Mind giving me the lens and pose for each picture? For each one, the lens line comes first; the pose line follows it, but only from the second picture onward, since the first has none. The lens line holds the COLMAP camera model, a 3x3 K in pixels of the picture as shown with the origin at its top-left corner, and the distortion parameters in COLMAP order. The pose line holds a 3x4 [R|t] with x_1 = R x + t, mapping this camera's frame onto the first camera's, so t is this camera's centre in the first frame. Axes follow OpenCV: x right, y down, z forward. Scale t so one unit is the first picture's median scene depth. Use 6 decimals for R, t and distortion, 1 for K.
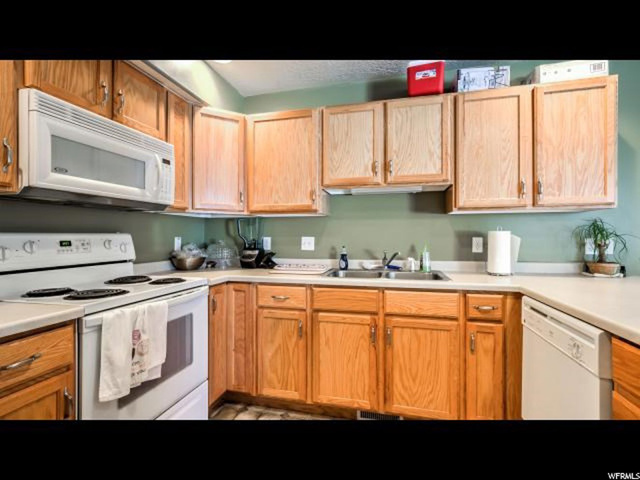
lens RADIAL K [[297.8, 0, 323.5], [0, 297.8, 235.5], [0, 0, 1]] dist [0.000300, 0.002511]
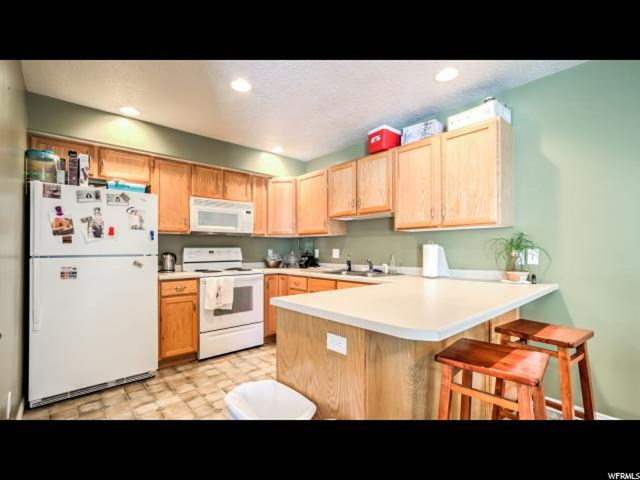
lens RADIAL K [[297.8, 0, 319.4], [0, 297.8, 244.3], [0, 0, 1]] dist [0.000300, 0.002511]
pose [[0.821794, -0.010483, -0.569688, 0.975501], [0.003582, 0.999906, -0.013232, 0.000208], [0.569773, 0.008833, 0.821754, -0.378528]]
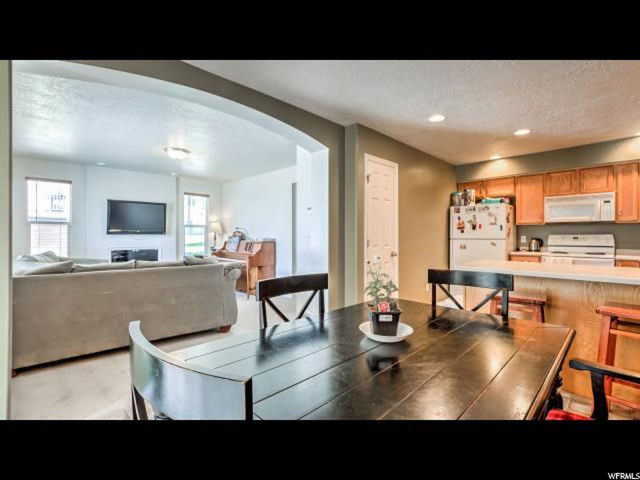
lens RADIAL K [[297.8, 0, 318.4], [0, 297.8, 236.8], [0, 0, 1]] dist [0.000300, 0.002511]
pose [[-0.524251, 0.001426, -0.851562, 2.330875], [0.001986, 0.999998, 0.000452, 0.006803], [0.851561, -0.001454, -0.524253, 0.317609]]
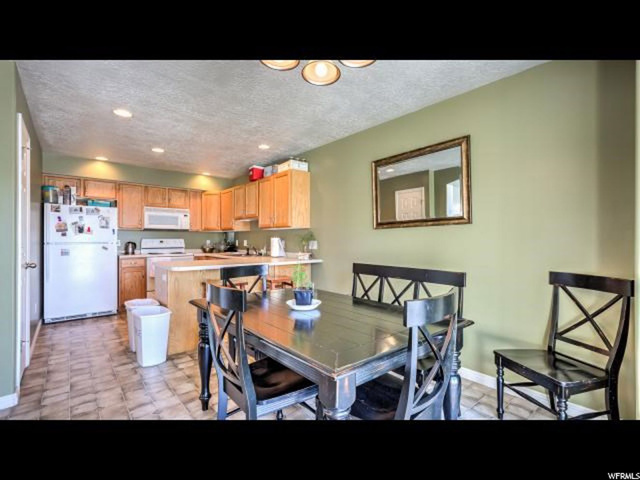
lens RADIAL K [[297.8, 0, 322.0], [0, 297.8, 237.8], [0, 0, 1]] dist [0.000300, 0.002511]
pose [[0.809105, -0.000666, -0.587664, 2.293354], [-0.001784, 0.999992, -0.003589, -0.007834], [0.587662, 0.003952, 0.809097, -0.633319]]
